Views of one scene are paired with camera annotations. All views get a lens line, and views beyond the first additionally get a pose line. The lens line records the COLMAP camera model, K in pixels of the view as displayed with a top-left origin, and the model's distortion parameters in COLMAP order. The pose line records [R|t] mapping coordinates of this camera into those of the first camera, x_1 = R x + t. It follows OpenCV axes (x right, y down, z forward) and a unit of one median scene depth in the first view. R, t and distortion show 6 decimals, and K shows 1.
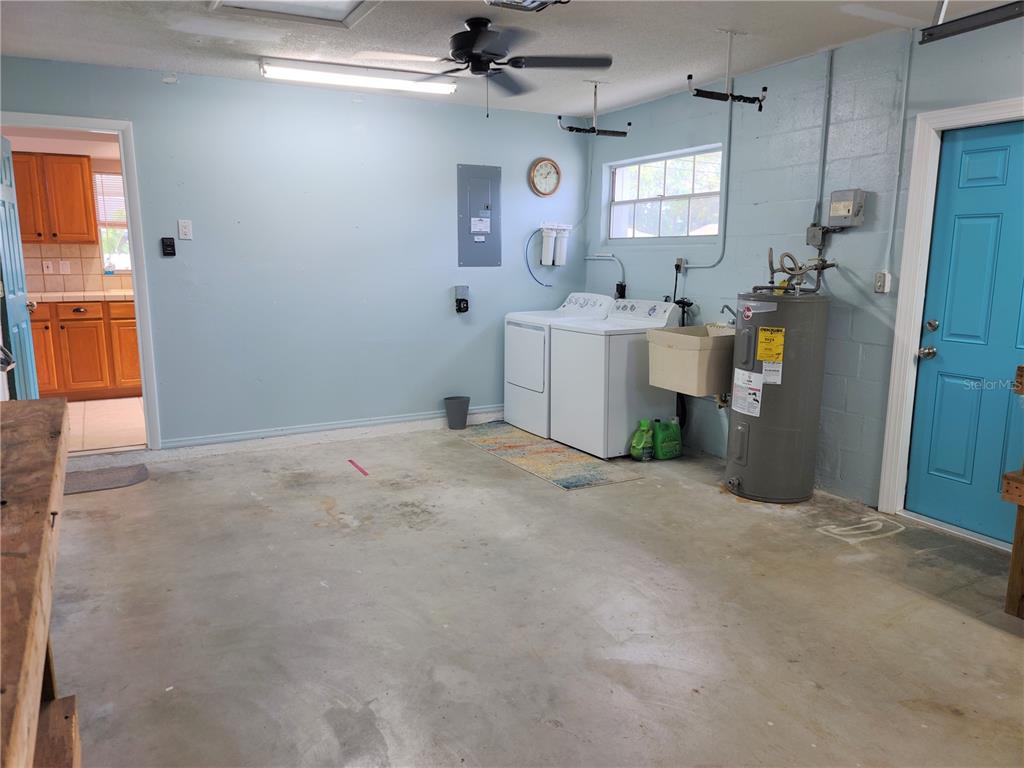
lens RADIAL K [[748.6, 0, 505.8], [0, 748.6, 382.7], [0, 0, 1]] dist [0.064244, -0.030334]
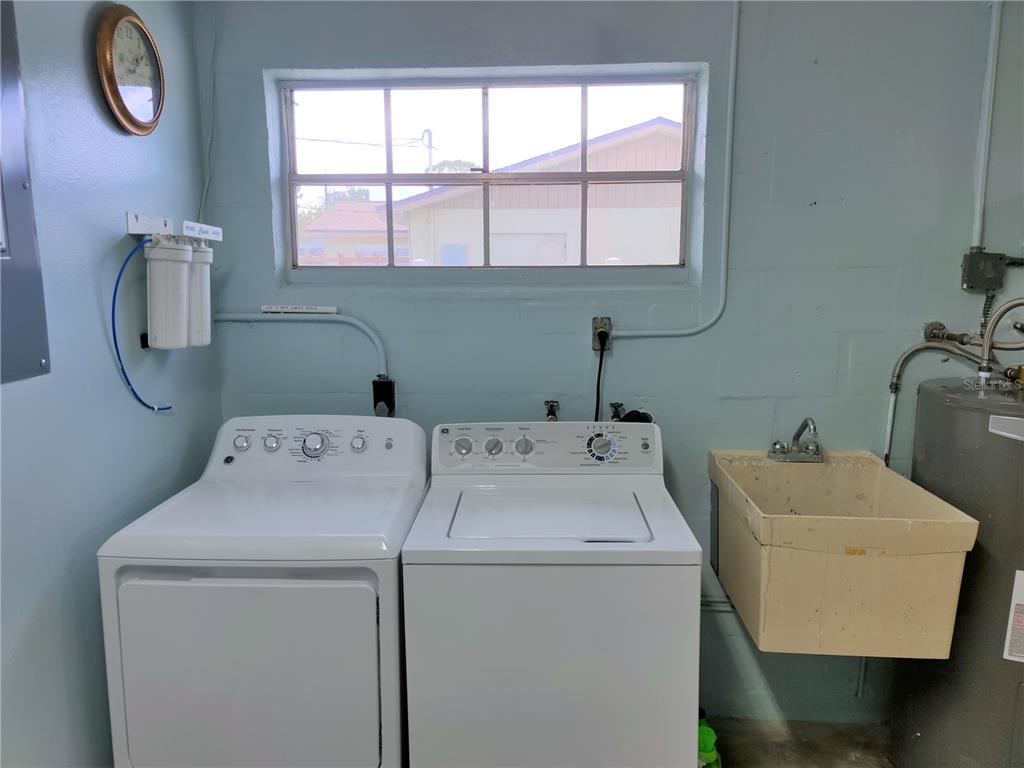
lens RADIAL K [[748.6, 0, 505.8], [0, 748.6, 382.7], [0, 0, 1]] dist [0.064244, -0.030334]
pose [[0.510848, -0.130187, 0.849757, -0.154142], [0.149816, 0.986823, 0.061121, -0.144689], [-0.846516, 0.096084, 0.523620, 0.730911]]
